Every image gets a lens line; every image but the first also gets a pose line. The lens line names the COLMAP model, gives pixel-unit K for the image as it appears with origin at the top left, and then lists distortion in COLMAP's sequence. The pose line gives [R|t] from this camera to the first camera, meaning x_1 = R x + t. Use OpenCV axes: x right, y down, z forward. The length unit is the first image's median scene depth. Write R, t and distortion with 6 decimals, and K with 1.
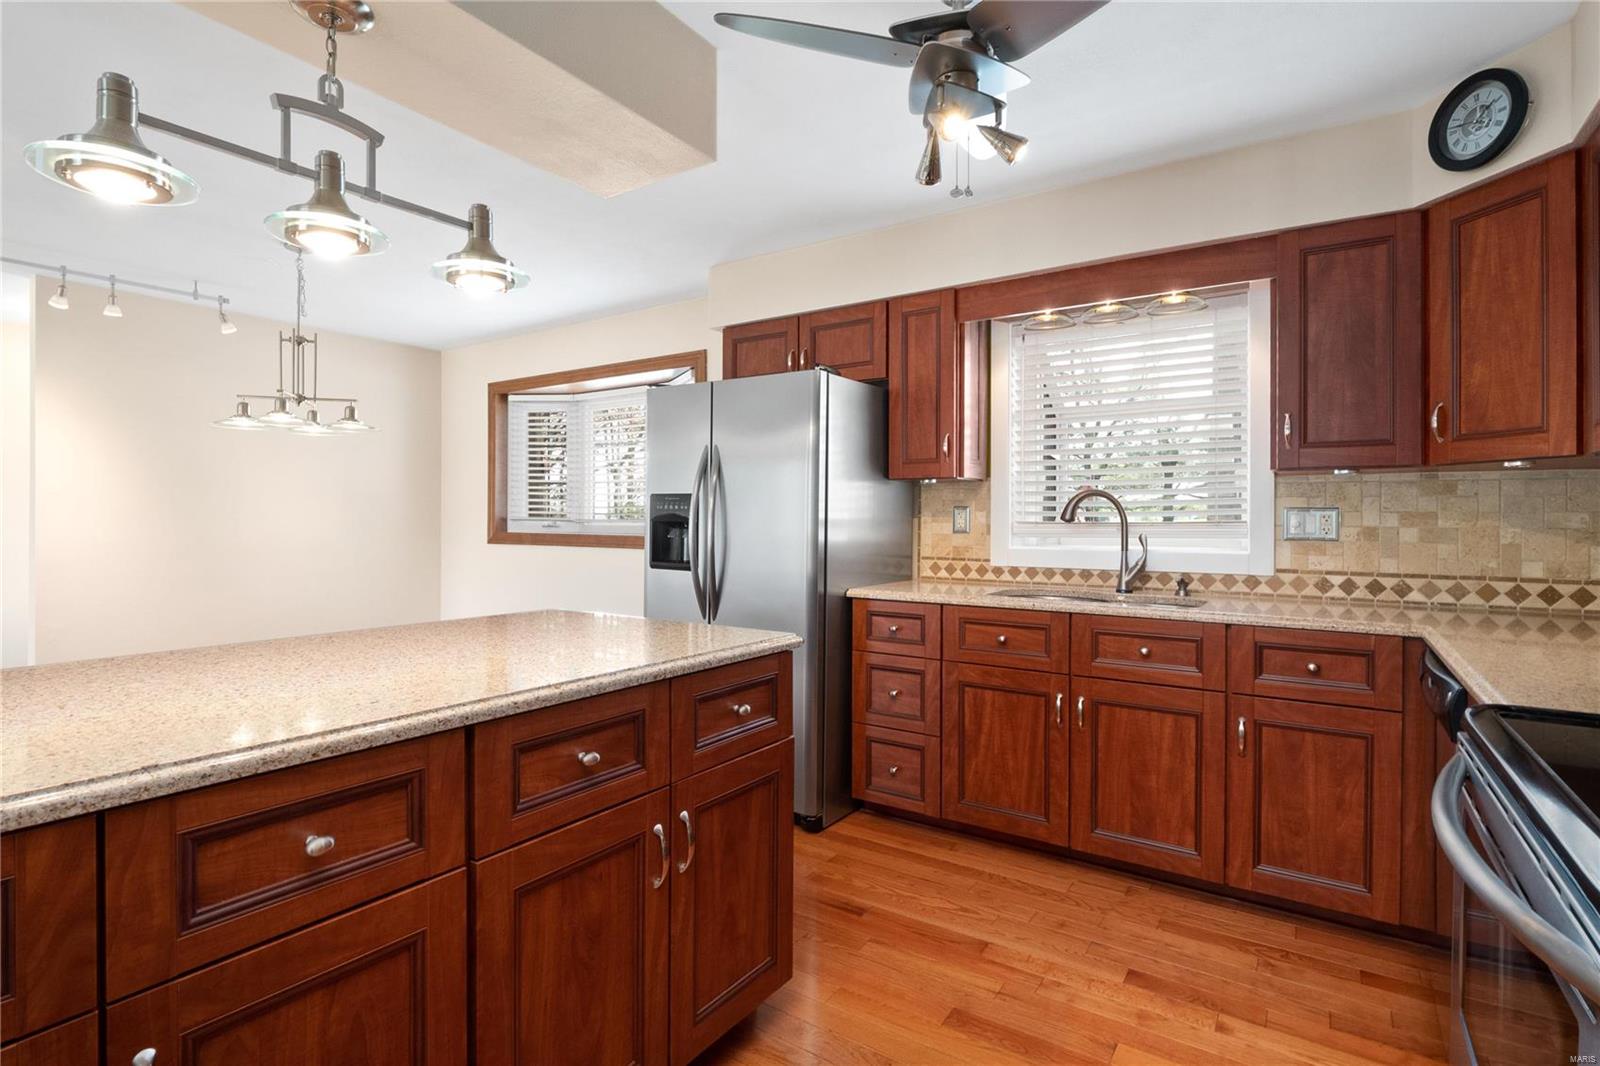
lens RADIAL K [[755.4, 0, 809.5], [0, 755.4, 519.8], [0, 0, 1]] dist [-0.016048, 0.000309]
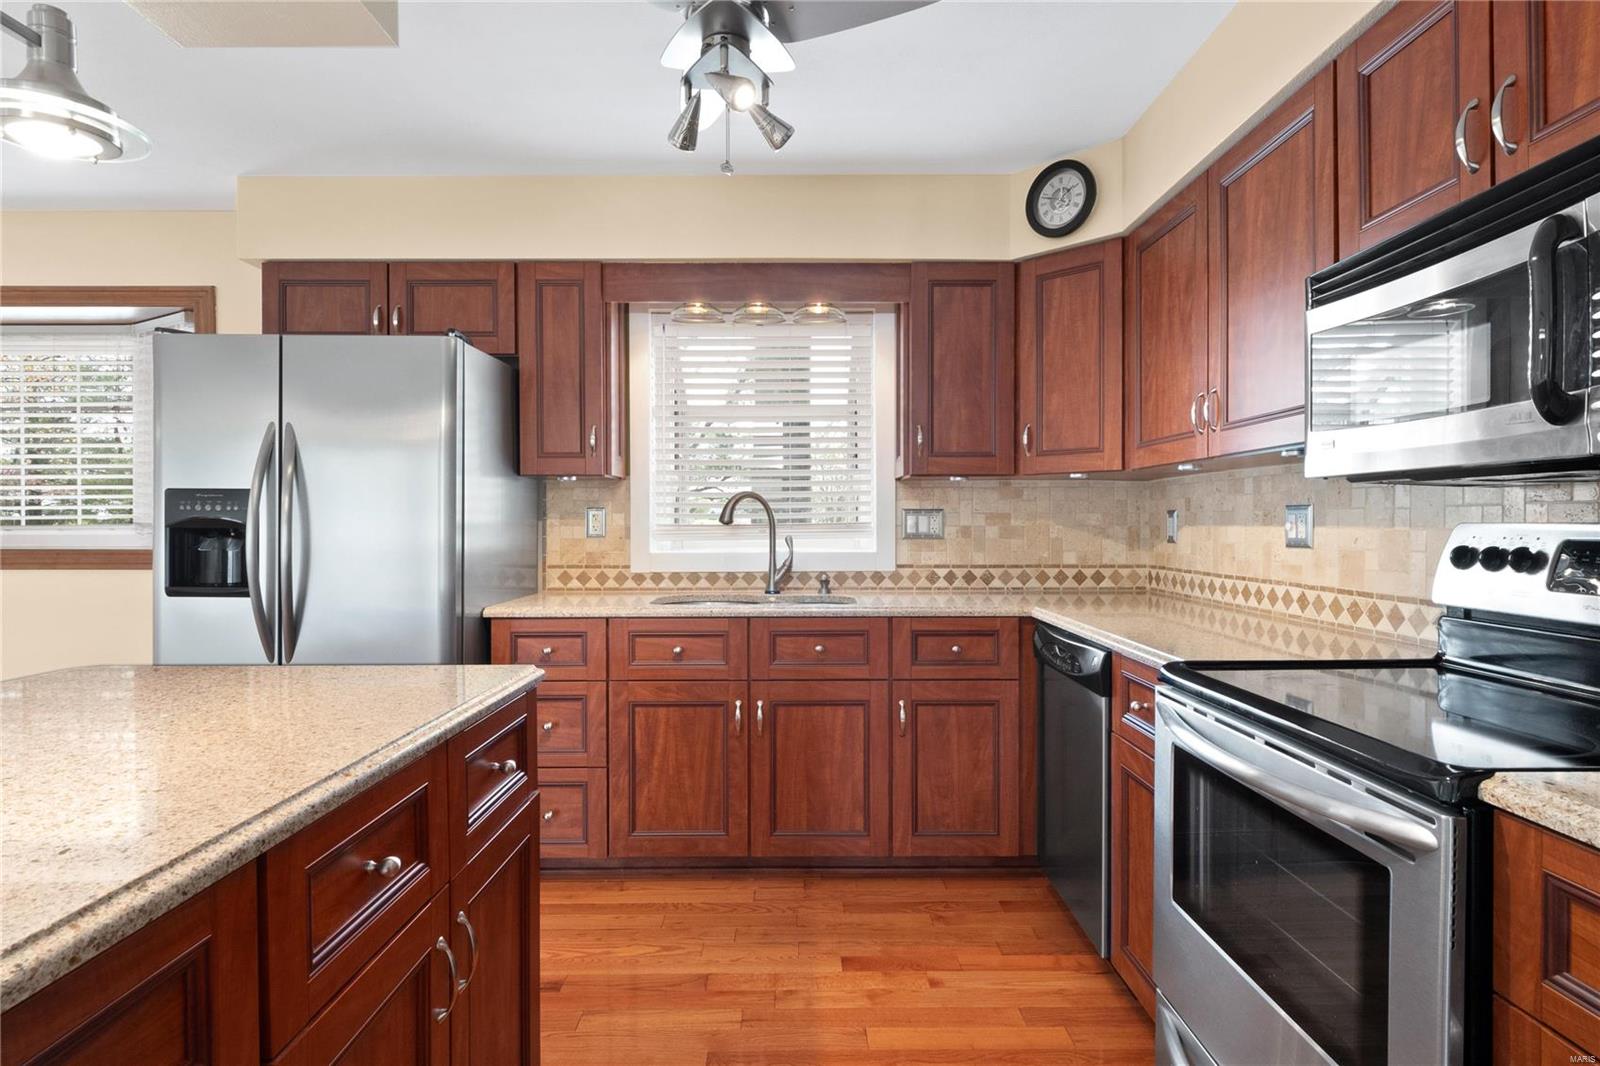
lens RADIAL K [[828.9, 0, 787.3], [0, 828.9, 530.4], [0, 0, 1]] dist [-0.005580, -0.000631]
pose [[0.831373, -0.013104, 0.555561, -0.211753], [0.007316, 0.999893, 0.012636, -0.002231], [-0.555667, -0.006441, 0.831380, 0.078988]]
